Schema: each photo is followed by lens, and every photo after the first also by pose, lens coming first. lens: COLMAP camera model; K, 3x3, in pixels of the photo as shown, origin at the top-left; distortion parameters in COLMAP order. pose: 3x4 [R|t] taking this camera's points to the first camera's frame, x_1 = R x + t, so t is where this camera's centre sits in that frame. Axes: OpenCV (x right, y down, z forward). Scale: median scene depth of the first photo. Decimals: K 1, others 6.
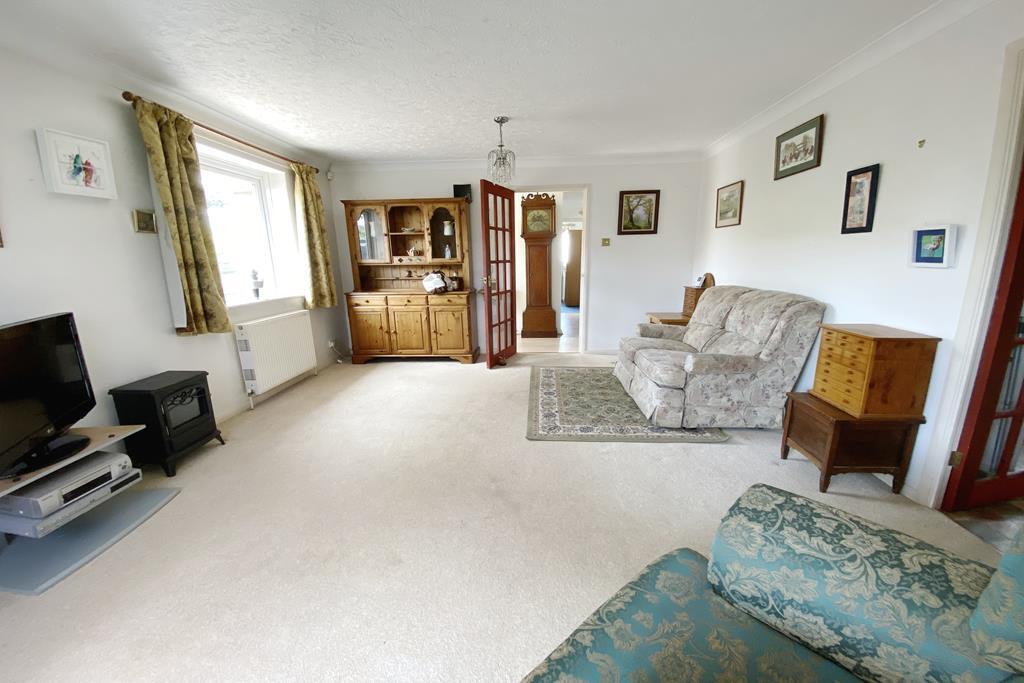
lens RADIAL K [[414.3, 0, 505.4], [0, 414.3, 349.4], [0, 0, 1]] dist [0.019821, -0.021803]
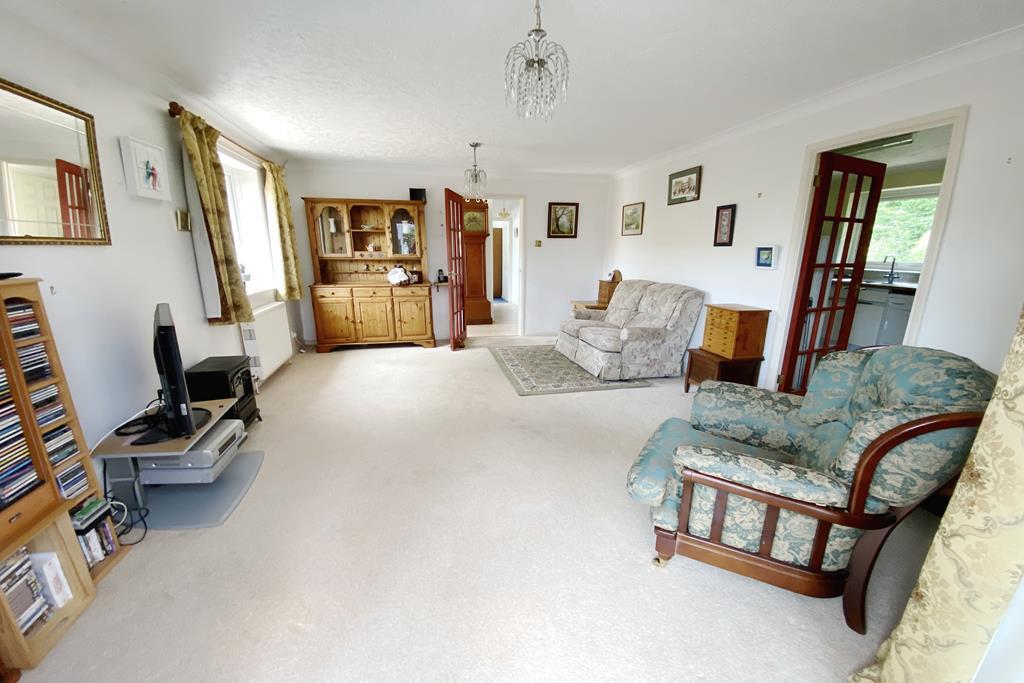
lens RADIAL K [[414.3, 0, 505.4], [0, 414.3, 349.4], [0, 0, 1]] dist [0.019821, -0.021803]
pose [[0.961988, -0.044989, 0.269360, -0.290104], [0.039954, 0.998910, 0.024149, 0.029668], [-0.270153, -0.012469, 0.962737, -0.225423]]
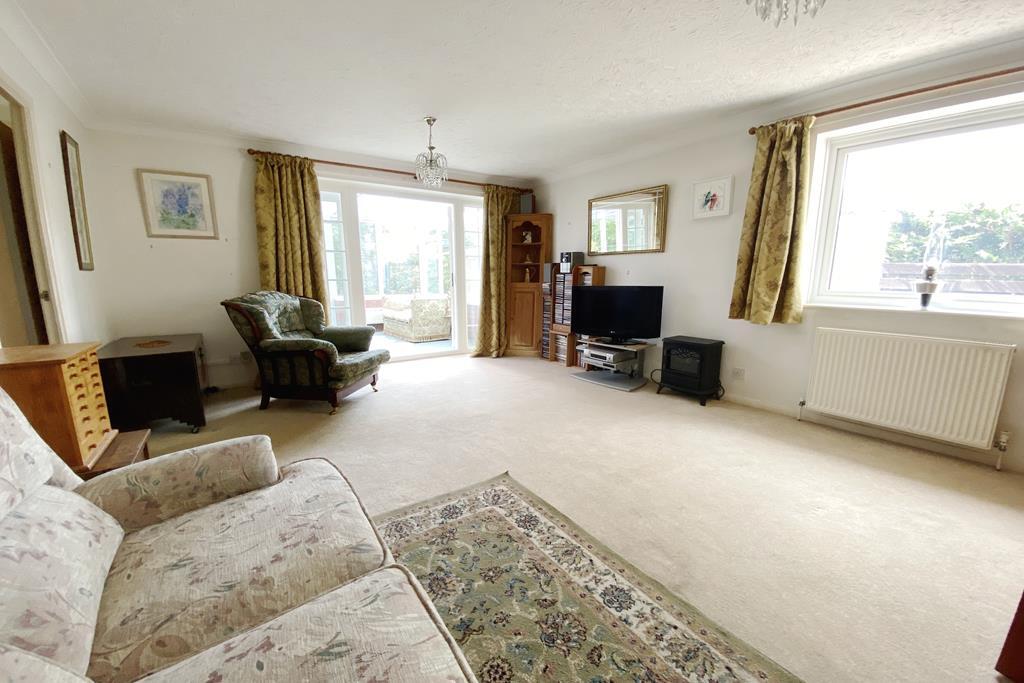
lens RADIAL K [[414.3, 0, 505.4], [0, 414.3, 349.4], [0, 0, 1]] dist [0.019821, -0.021803]
pose [[-0.794392, 0.121308, -0.595169, 0.427209], [-0.118785, 0.929908, 0.348082, -0.245856], [0.595678, 0.347210, -0.724302, 1.270333]]
